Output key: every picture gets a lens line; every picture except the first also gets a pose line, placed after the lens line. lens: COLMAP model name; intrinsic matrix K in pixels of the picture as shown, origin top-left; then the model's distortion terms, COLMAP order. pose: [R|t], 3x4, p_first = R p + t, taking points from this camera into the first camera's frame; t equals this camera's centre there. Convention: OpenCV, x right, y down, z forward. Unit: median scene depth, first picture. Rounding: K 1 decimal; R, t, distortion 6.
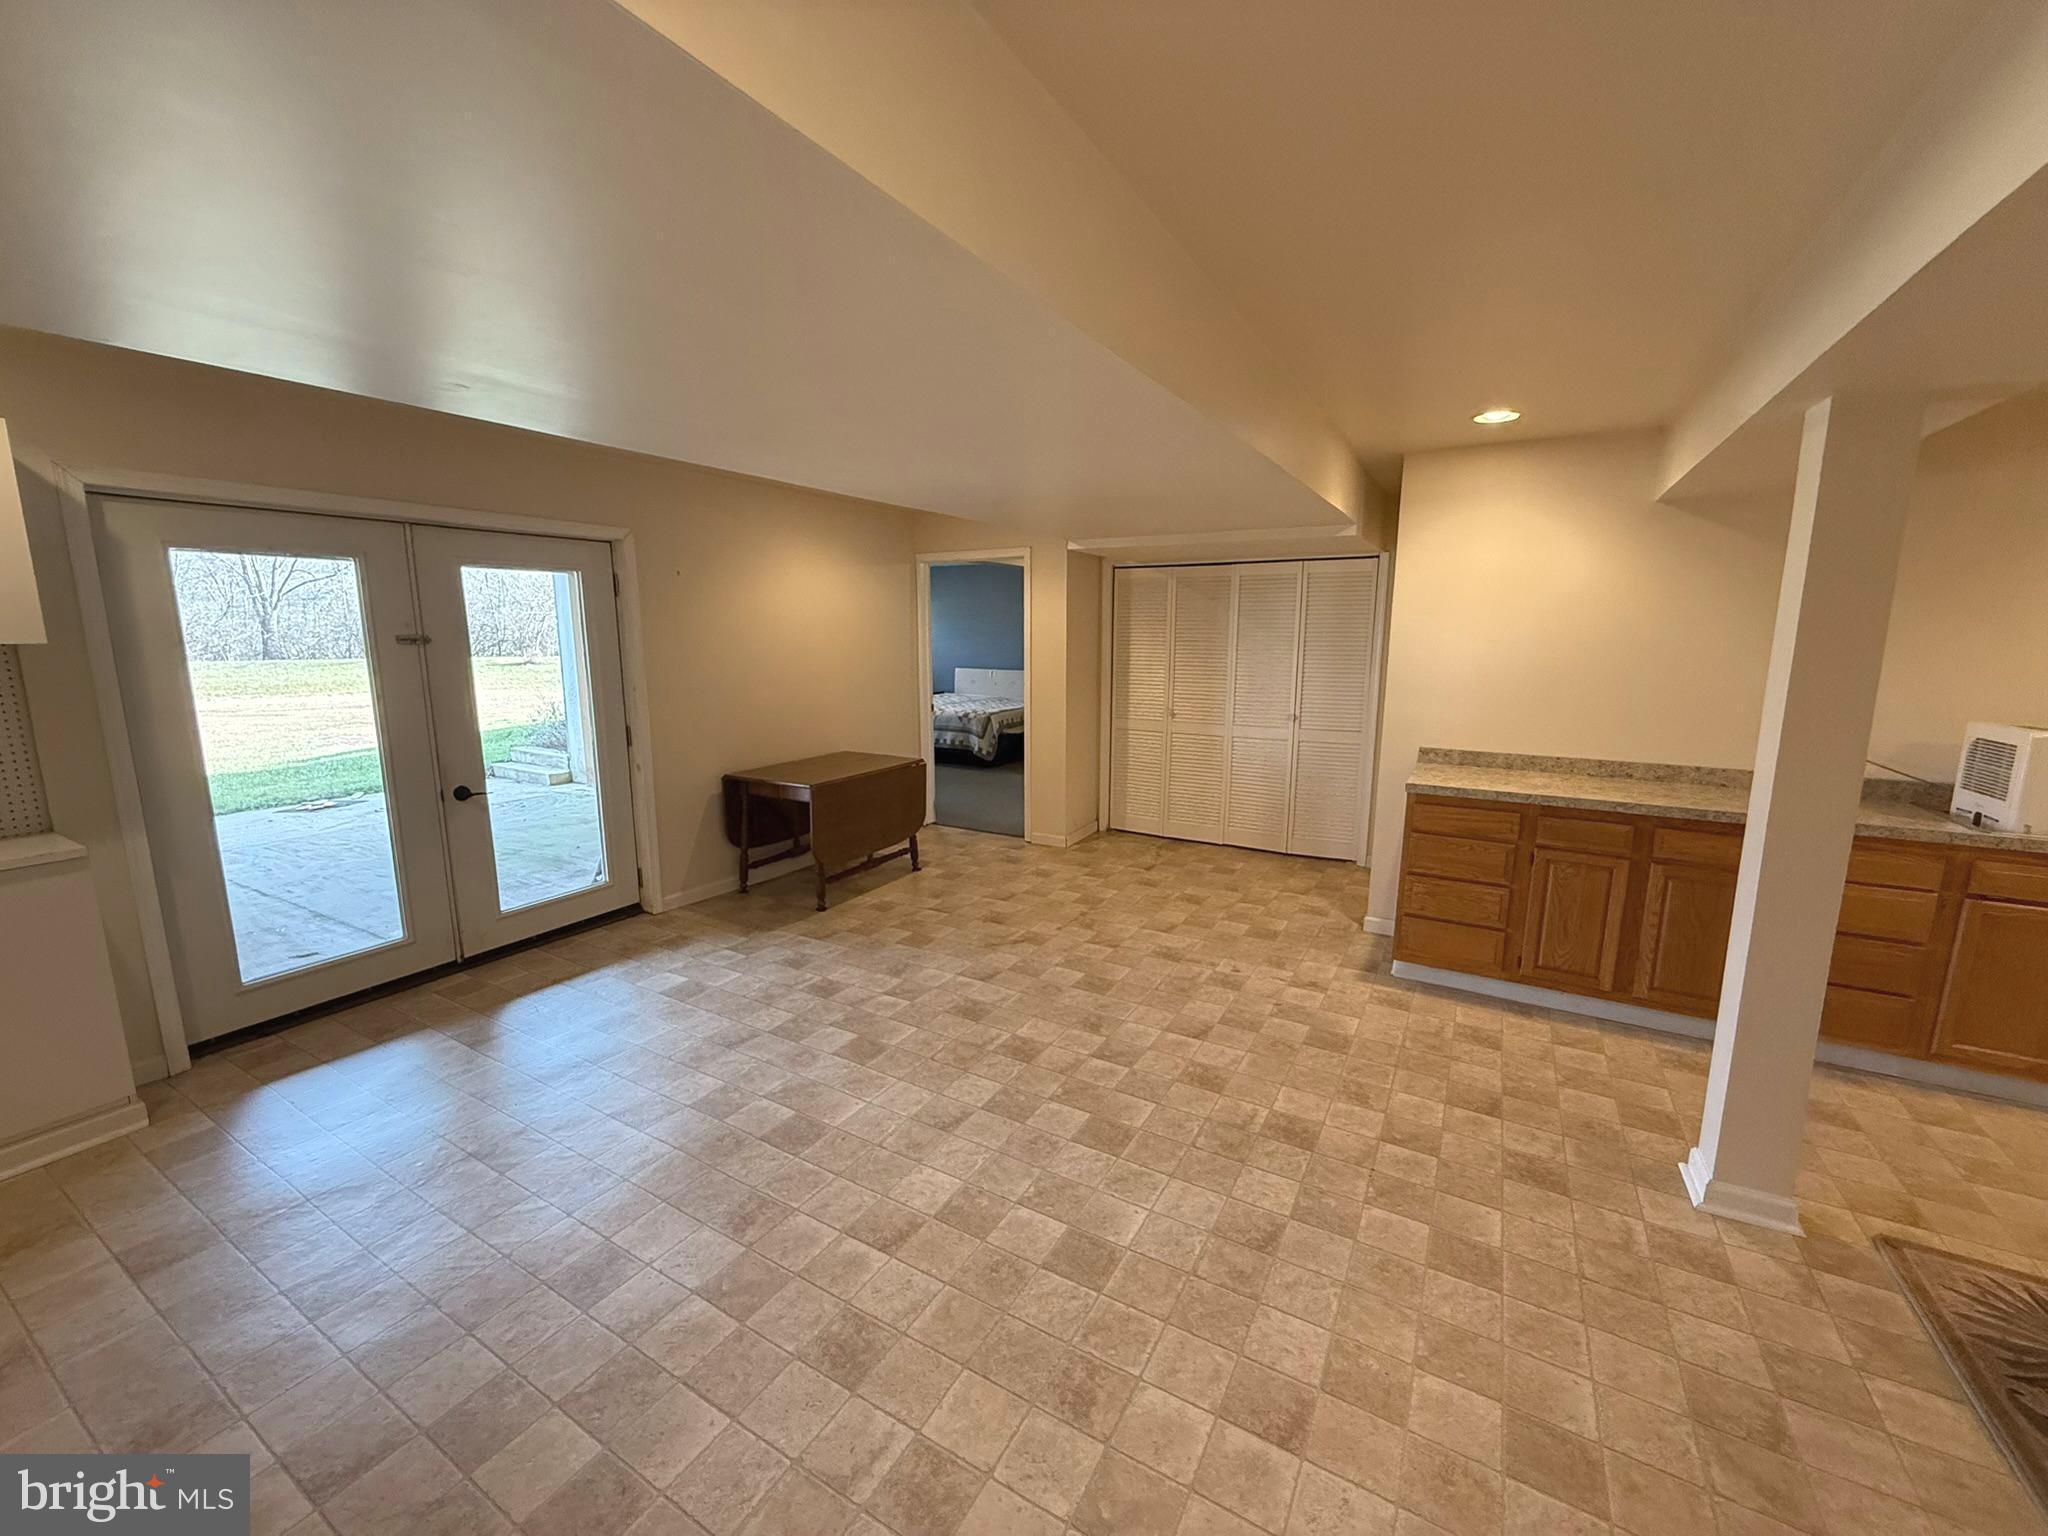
lens RADIAL K [[816.2, 0, 1016.8], [0, 816.2, 762.5], [0, 0, 1]] dist [0.003610, -0.001106]
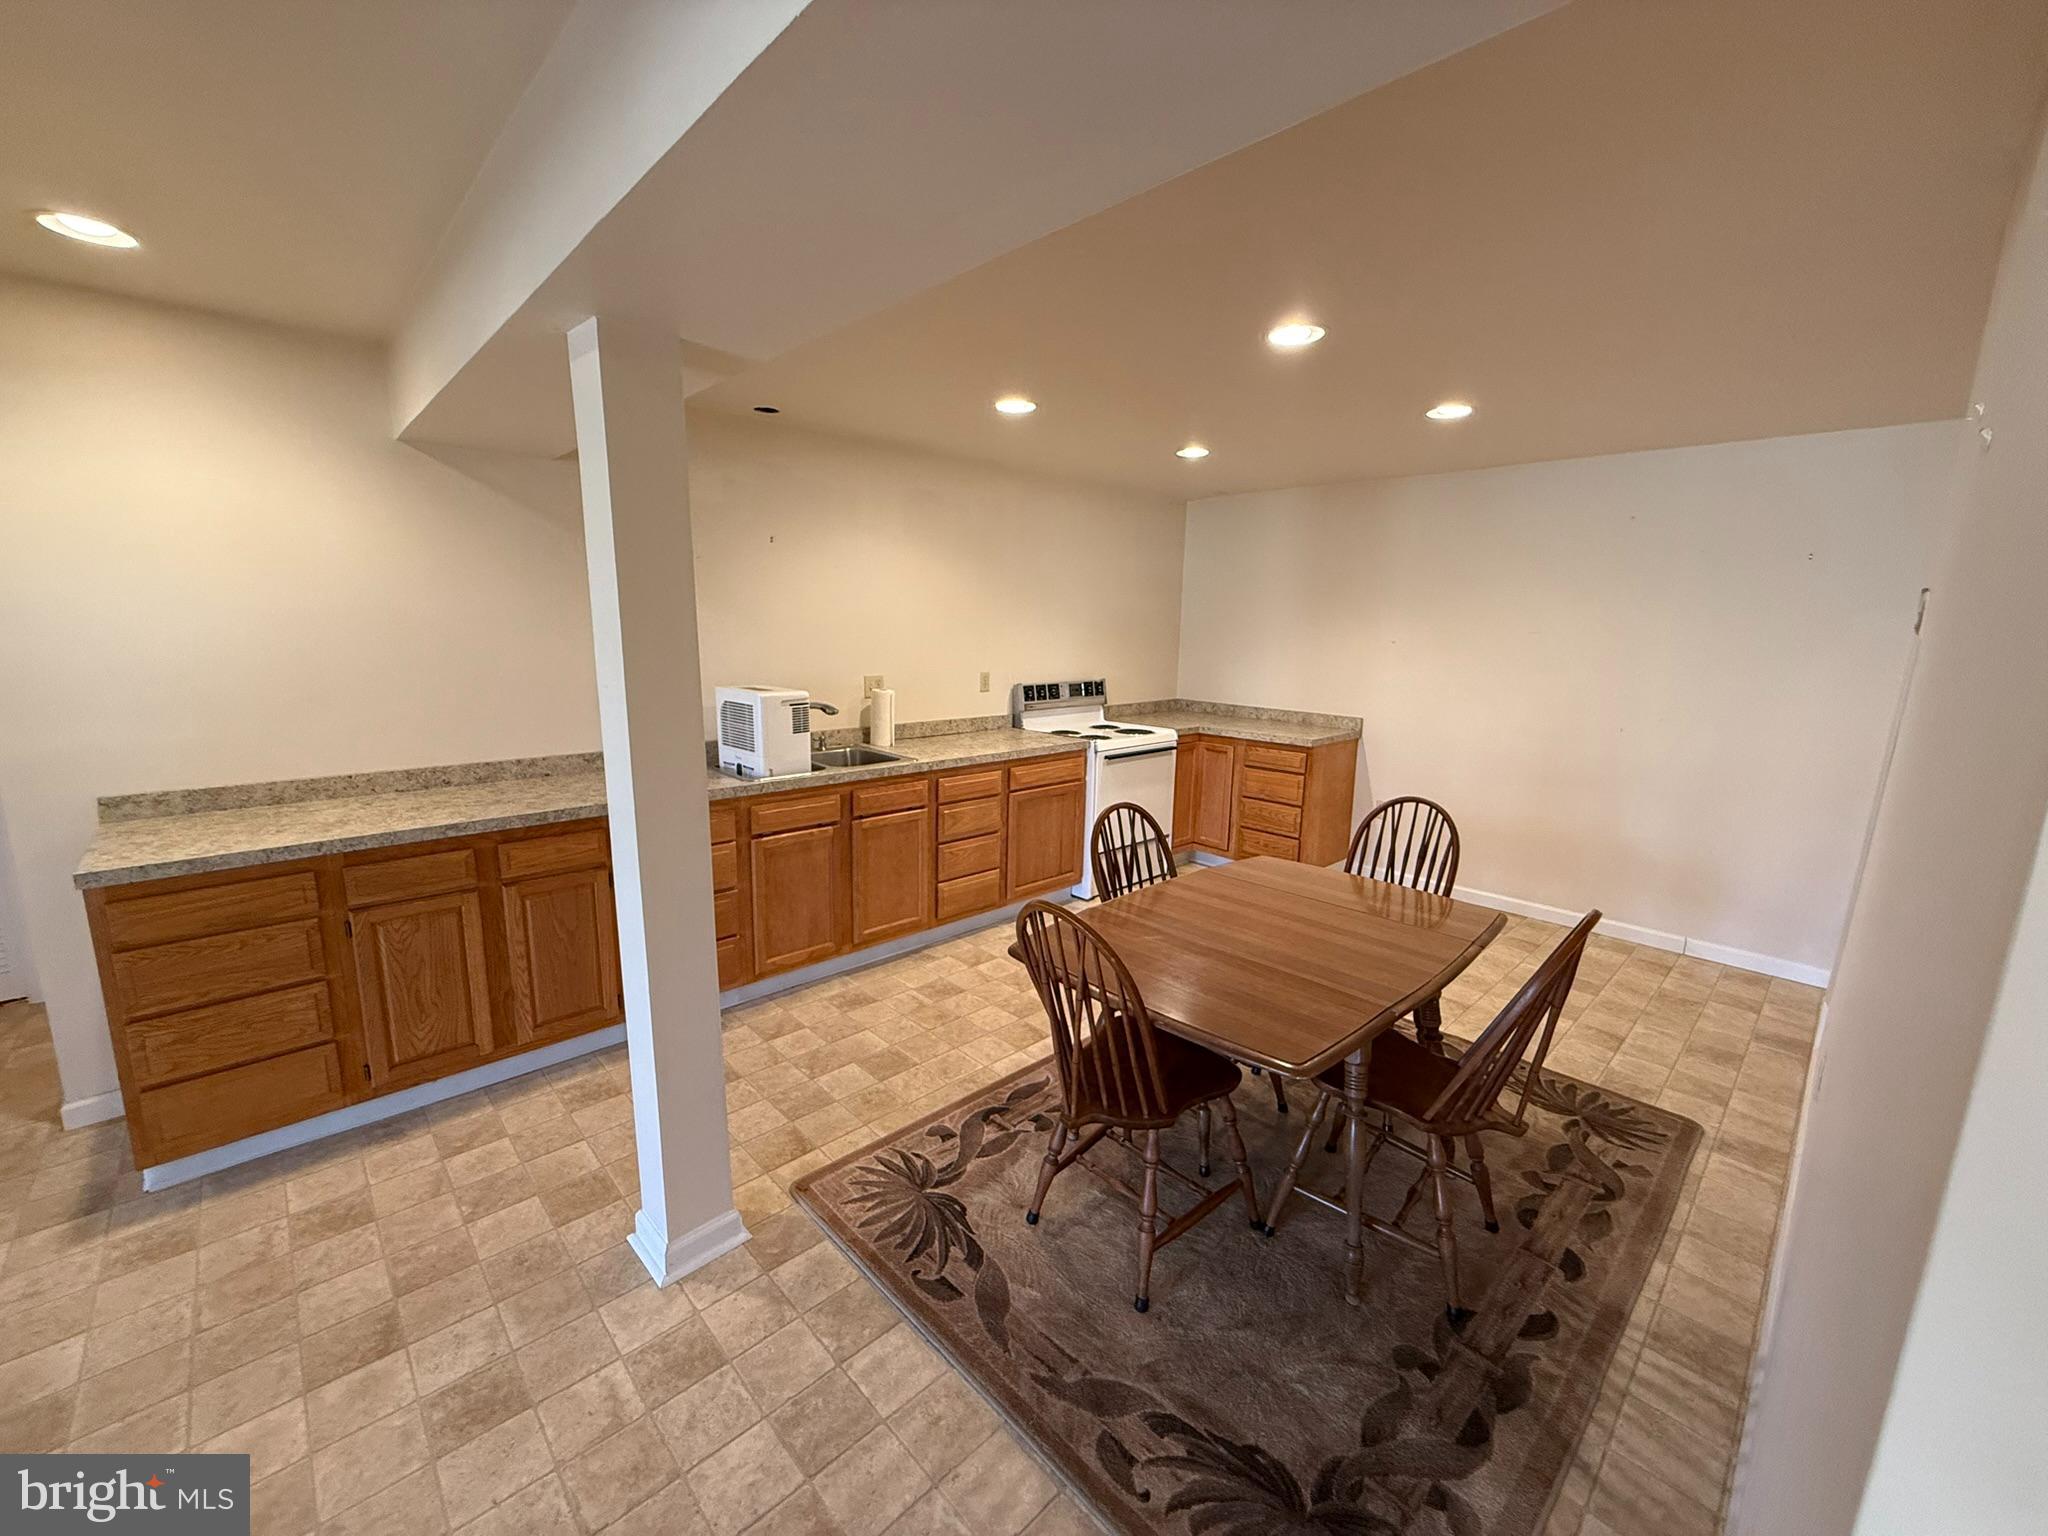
lens RADIAL K [[816.2, 0, 1021.8], [0, 816.2, 773.1], [0, 0, 1]] dist [0.003610, -0.001106]
pose [[0.278571, -0.180548, 0.943292, 0.160985], [0.140266, 0.979288, 0.146014, -0.037128], [-0.950118, 0.091636, 0.298126, 0.240612]]
